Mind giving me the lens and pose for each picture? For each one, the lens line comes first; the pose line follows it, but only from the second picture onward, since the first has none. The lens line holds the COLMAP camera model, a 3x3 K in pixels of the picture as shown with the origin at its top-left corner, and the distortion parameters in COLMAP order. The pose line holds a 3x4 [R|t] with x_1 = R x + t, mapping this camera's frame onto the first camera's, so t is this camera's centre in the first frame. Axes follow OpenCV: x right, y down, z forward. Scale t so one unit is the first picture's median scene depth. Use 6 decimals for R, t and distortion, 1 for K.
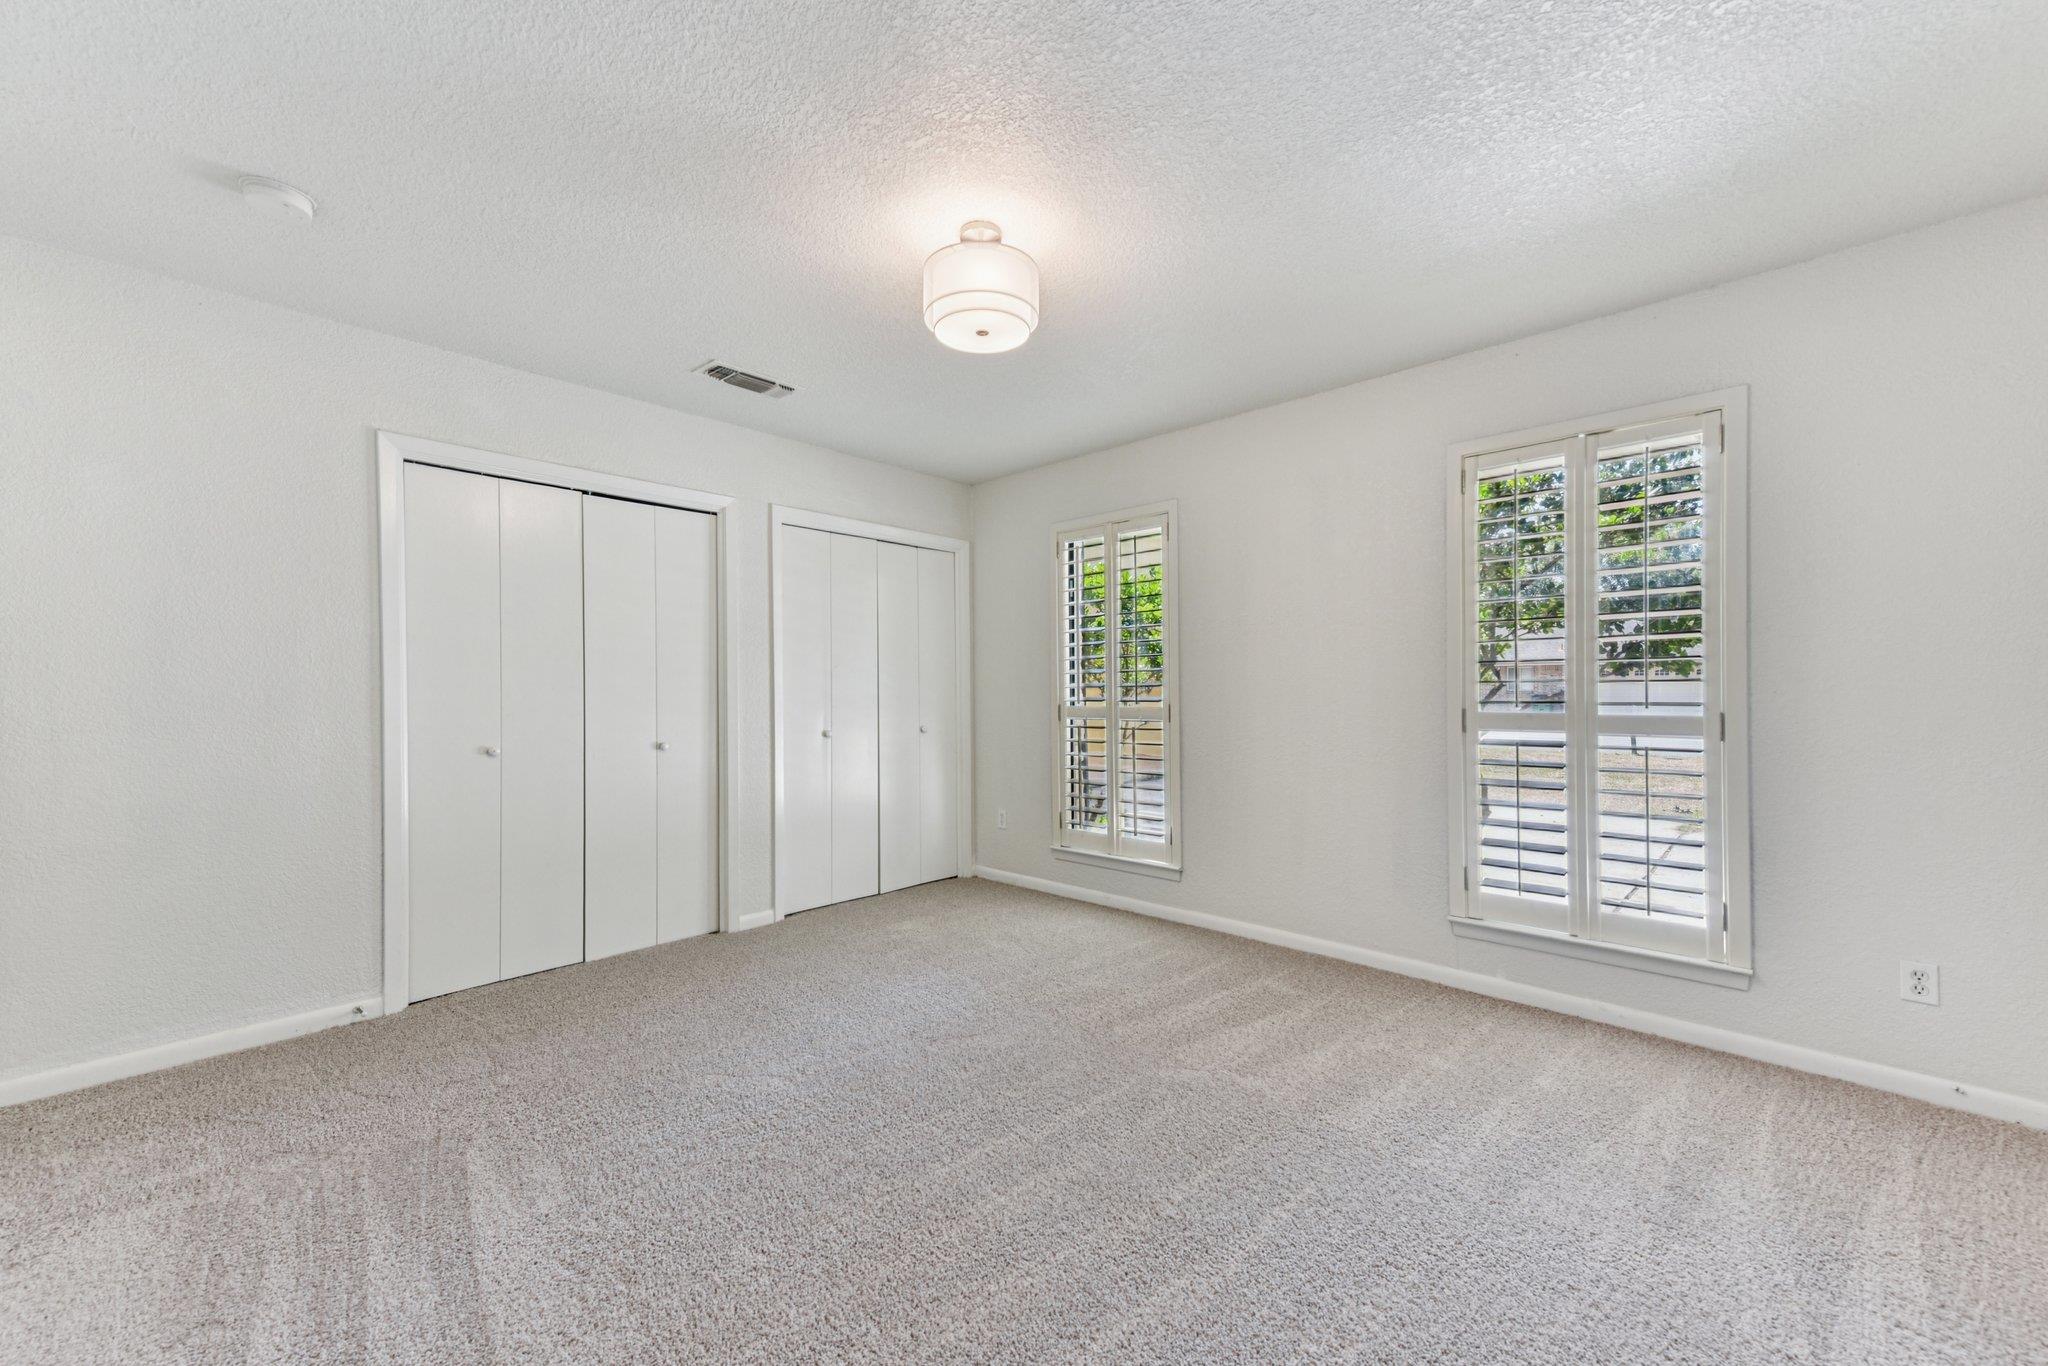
lens RADIAL K [[783.1, 0, 1025.3], [0, 783.1, 685.5], [0, 0, 1]] dist [0.010690, 0.000127]
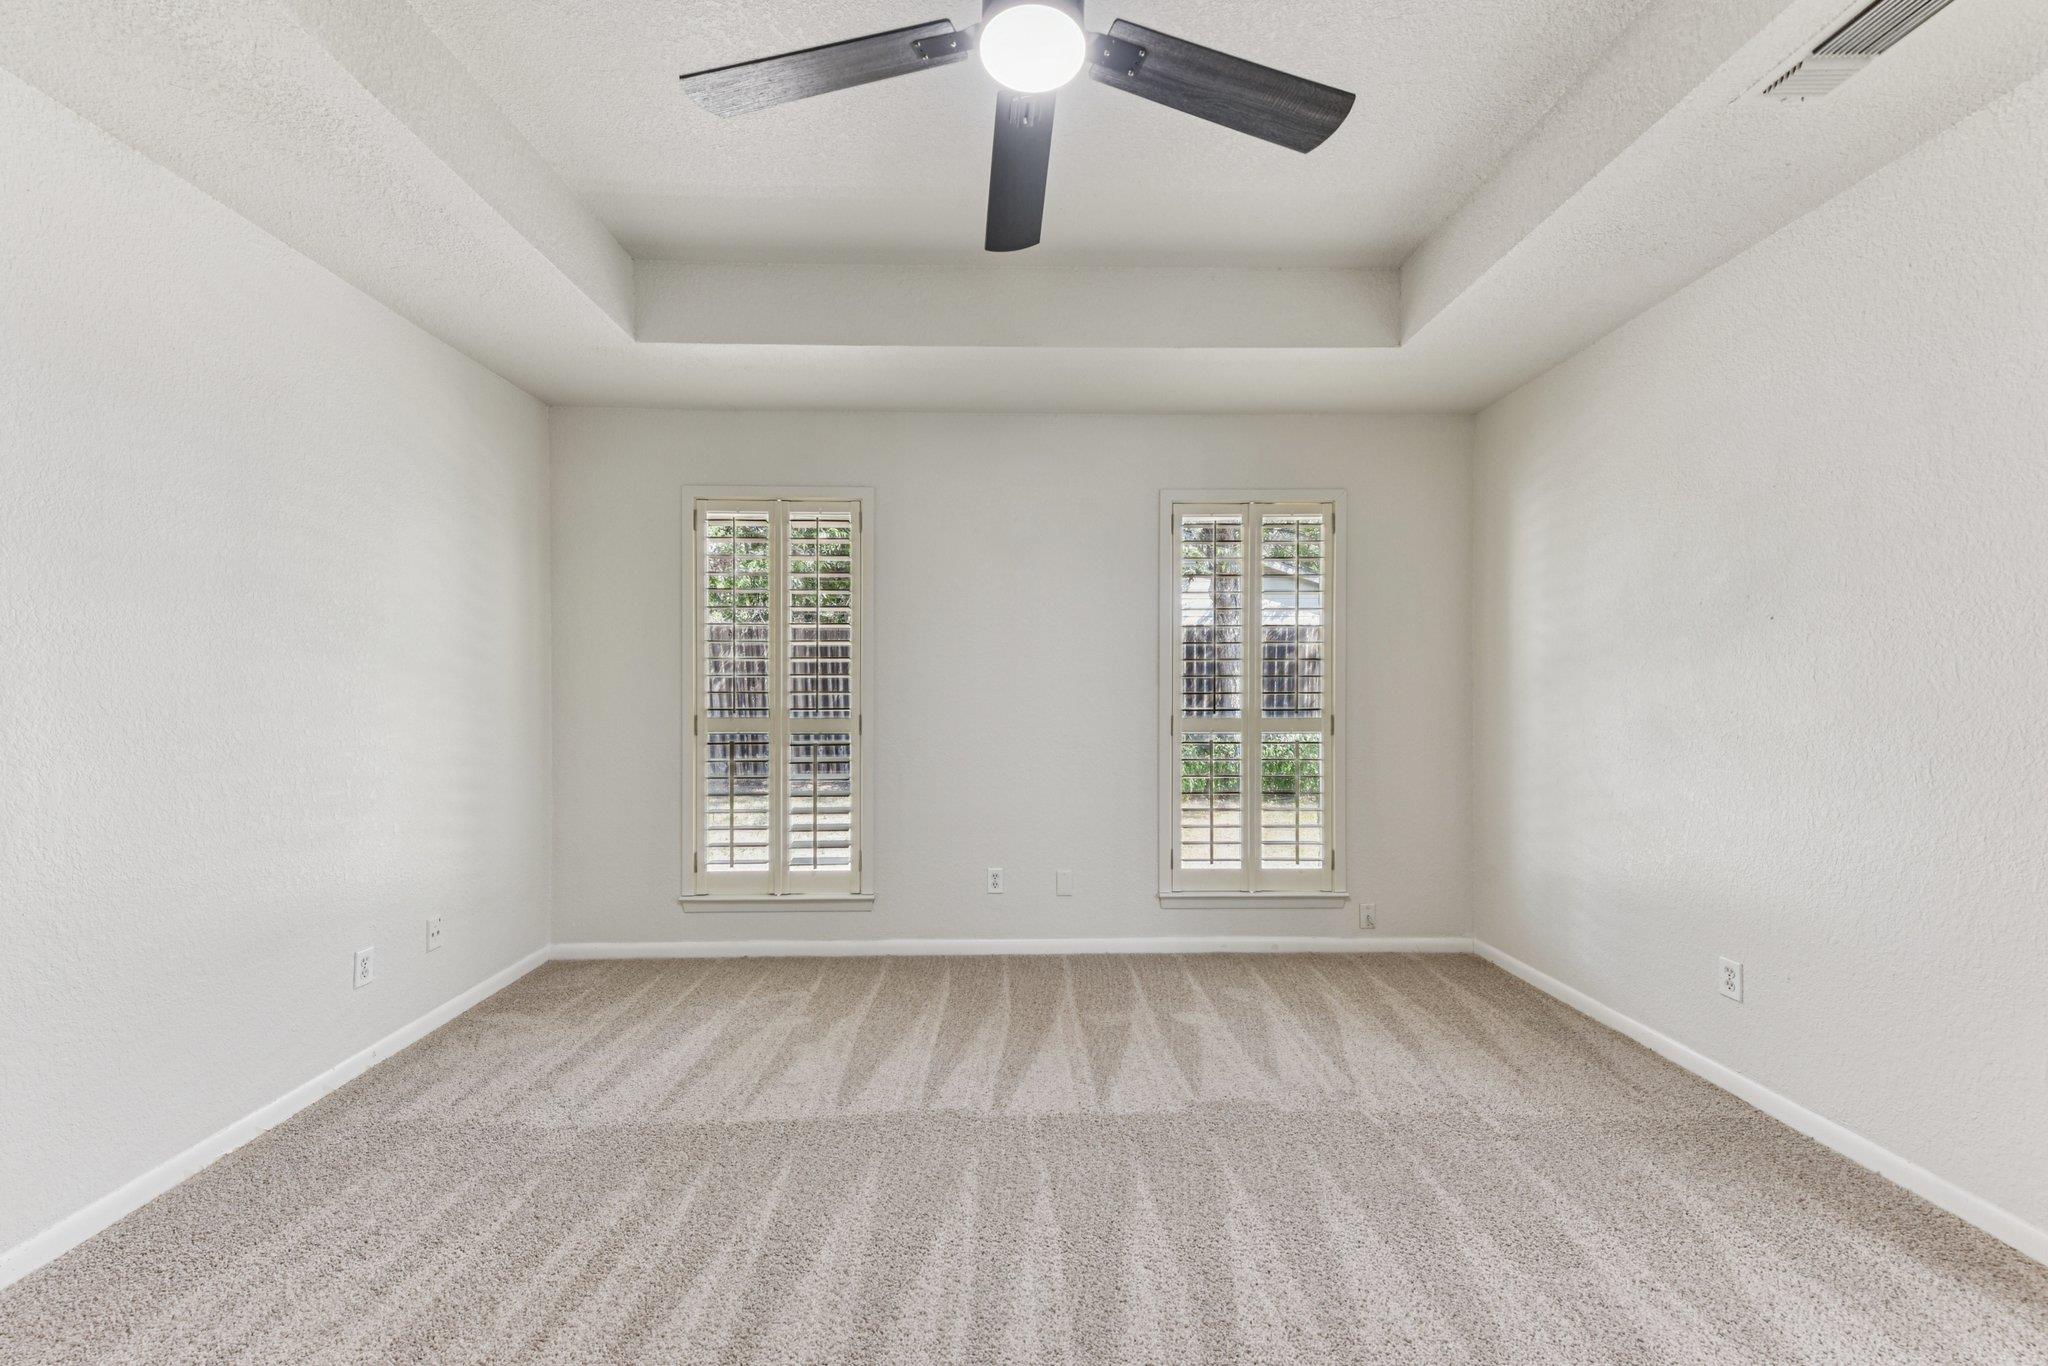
lens RADIAL K [[738.7, 0, 1030.5], [0, 738.7, 686.7], [0, 0, 1]] dist [0.026482, 0.000019]
pose [[0.724991, 0.013811, 0.688619, -0.387515], [-0.008173, 0.999901, -0.011449, 0.003030], [-0.688709, 0.002673, 0.725033, 0.364518]]
